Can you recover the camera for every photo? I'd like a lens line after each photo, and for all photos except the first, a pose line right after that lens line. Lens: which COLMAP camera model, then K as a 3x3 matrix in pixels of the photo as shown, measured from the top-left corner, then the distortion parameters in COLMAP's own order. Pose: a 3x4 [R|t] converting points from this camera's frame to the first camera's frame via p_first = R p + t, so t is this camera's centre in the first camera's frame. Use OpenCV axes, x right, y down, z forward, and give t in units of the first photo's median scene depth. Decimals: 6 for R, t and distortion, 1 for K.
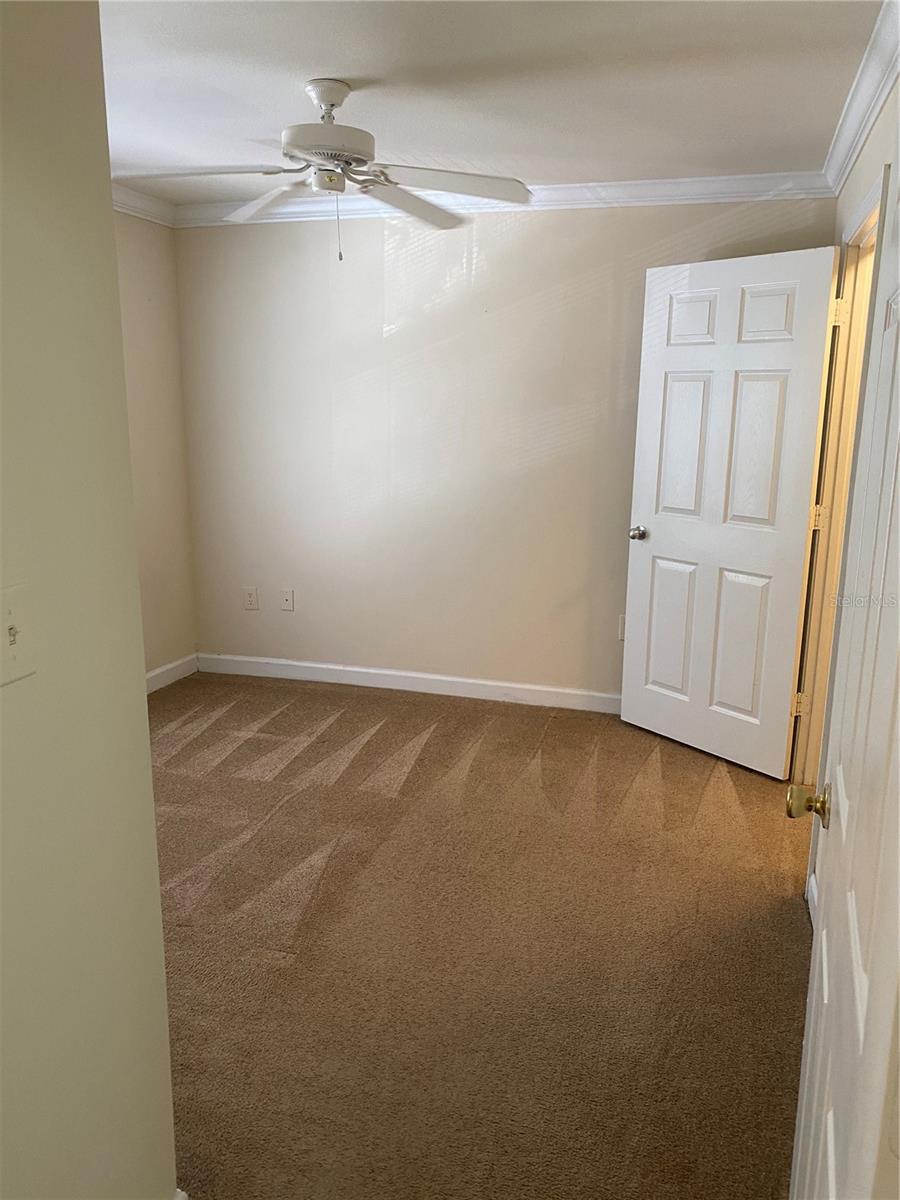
lens RADIAL K [[910.9, 0, 466.6], [0, 910.9, 586.0], [0, 0, 1]] dist [0.037372, -0.049423]
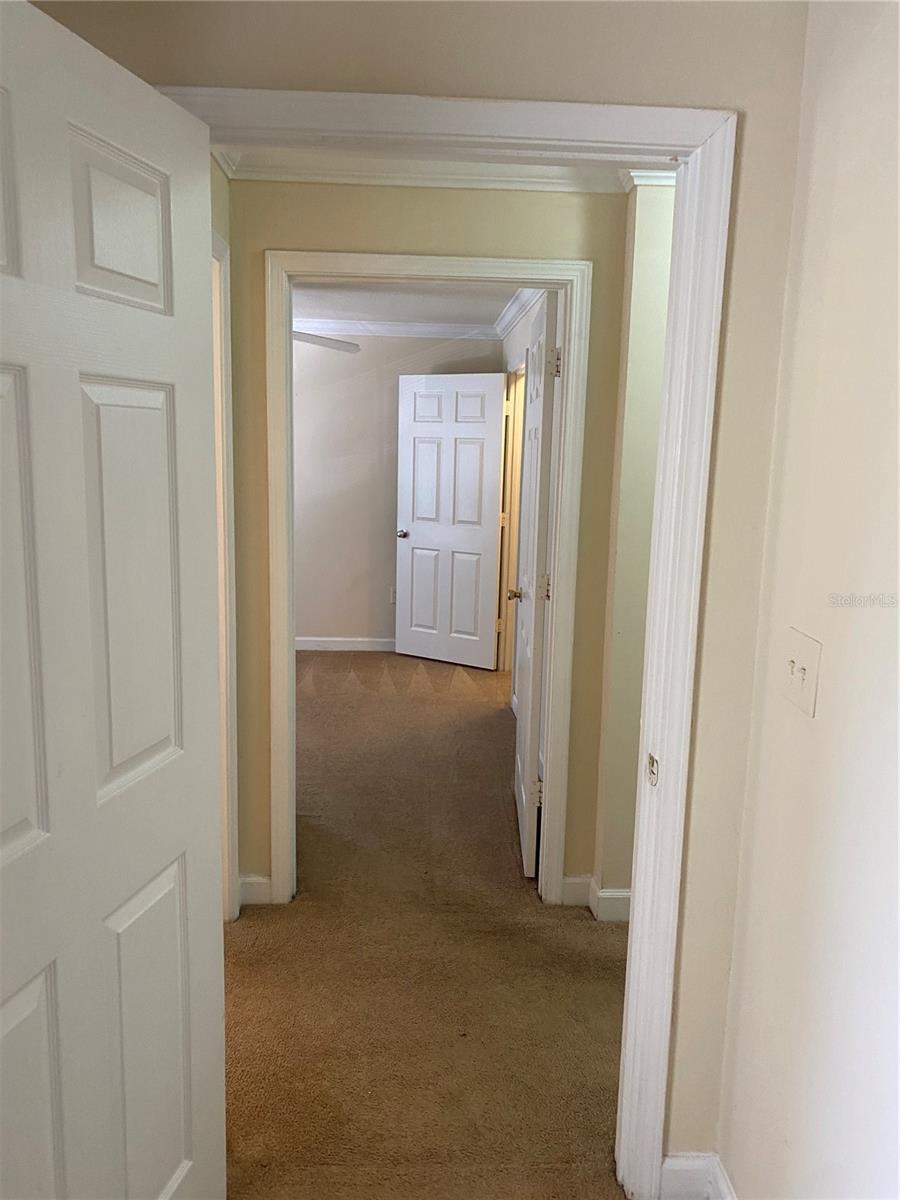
lens RADIAL K [[894.2, 0, 450.0], [0, 894.2, 600.0], [0, 0, 1]] dist [0.113711, -0.376104]
pose [[0.947659, -0.045778, 0.315984, -0.262978], [0.056402, 0.998106, -0.024553, 0.112563], [-0.314262, 0.041090, 0.948447, -0.592823]]
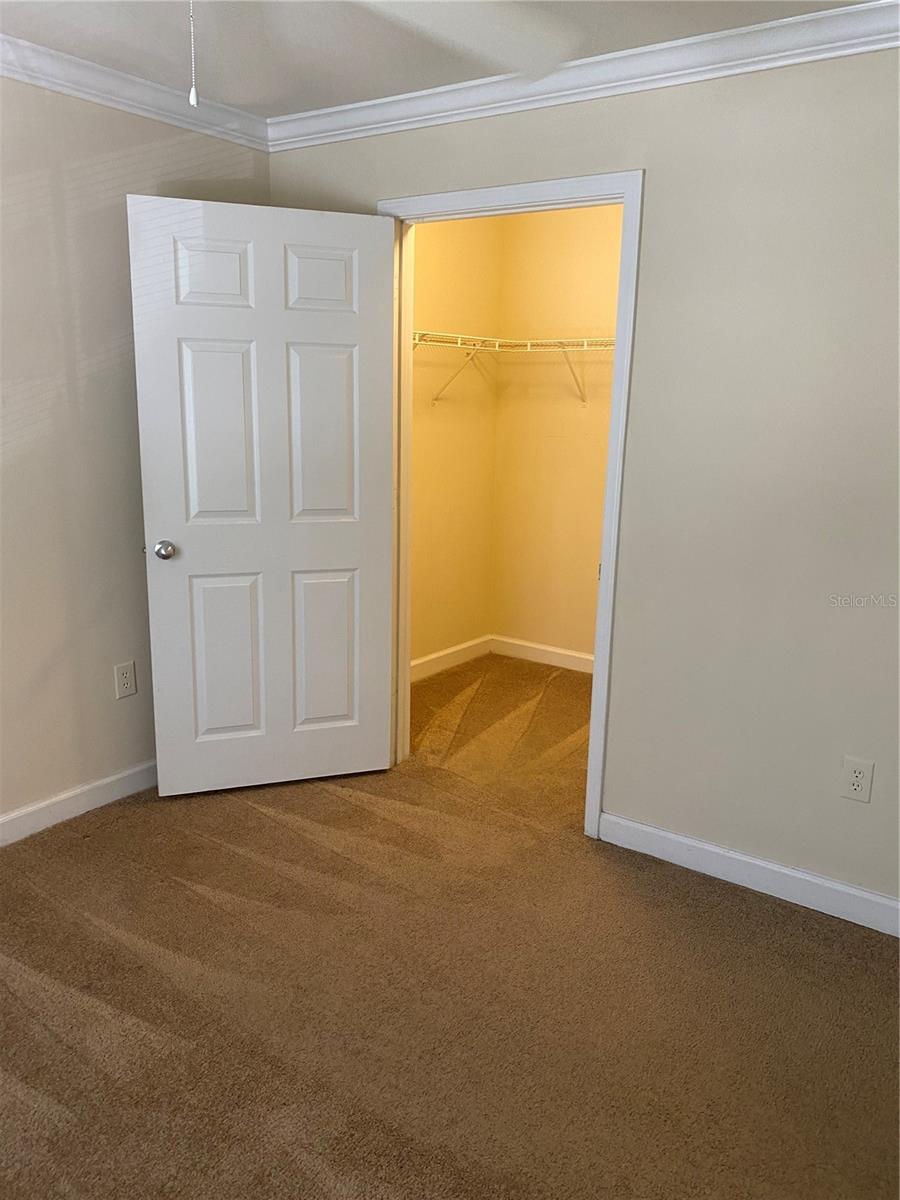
lens RADIAL K [[910.9, 0, 466.6], [0, 910.9, 586.0], [0, 0, 1]] dist [0.037372, -0.049423]
pose [[0.319958, -0.217066, 0.922231, -0.473432], [0.169552, 0.970805, 0.169674, -0.125898], [-0.932137, 0.102077, 0.347421, 0.545865]]
